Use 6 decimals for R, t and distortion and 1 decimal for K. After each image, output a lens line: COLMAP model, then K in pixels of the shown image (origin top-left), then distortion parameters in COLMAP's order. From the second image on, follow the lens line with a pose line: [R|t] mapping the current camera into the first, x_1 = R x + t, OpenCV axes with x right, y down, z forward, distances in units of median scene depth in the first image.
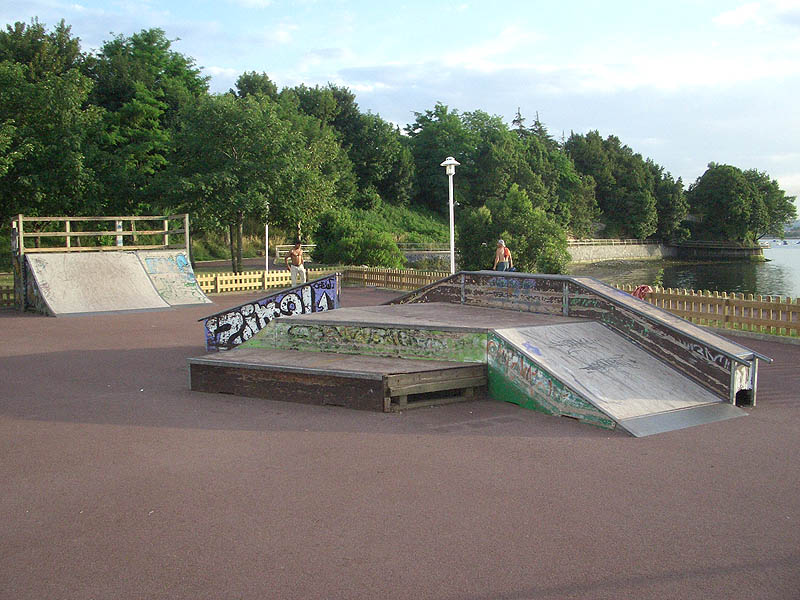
lens RADIAL K [[834.1, 0, 400.6], [0, 834.1, 303.6], [0, 0, 1]] dist [-0.189627, 0.000000]
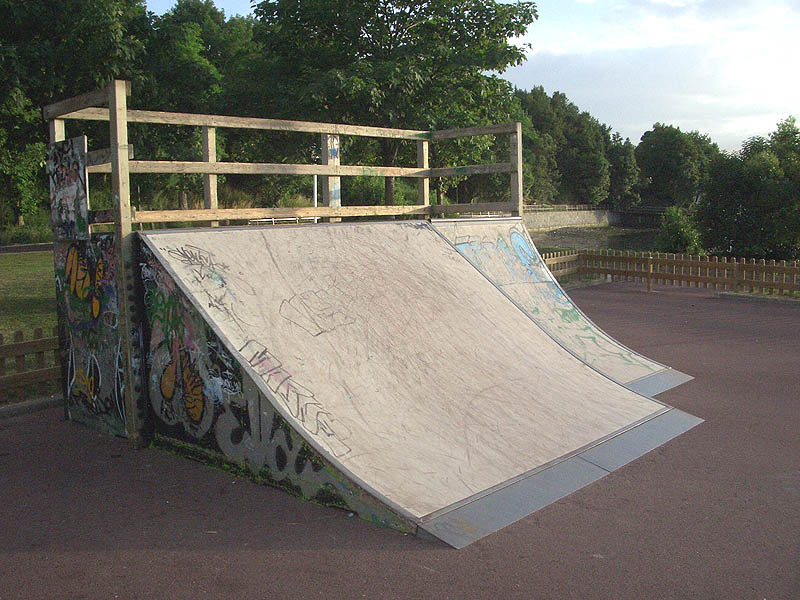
lens RADIAL K [[834.1, 0, 399.6], [0, 834.1, 297.8], [0, 0, 1]] dist [-0.189627, 0.000000]
pose [[0.986832, -0.018632, 0.160671, -0.072051], [0.013442, 0.999354, 0.033328, -0.008110], [-0.161189, -0.030730, 0.986445, 0.121255]]
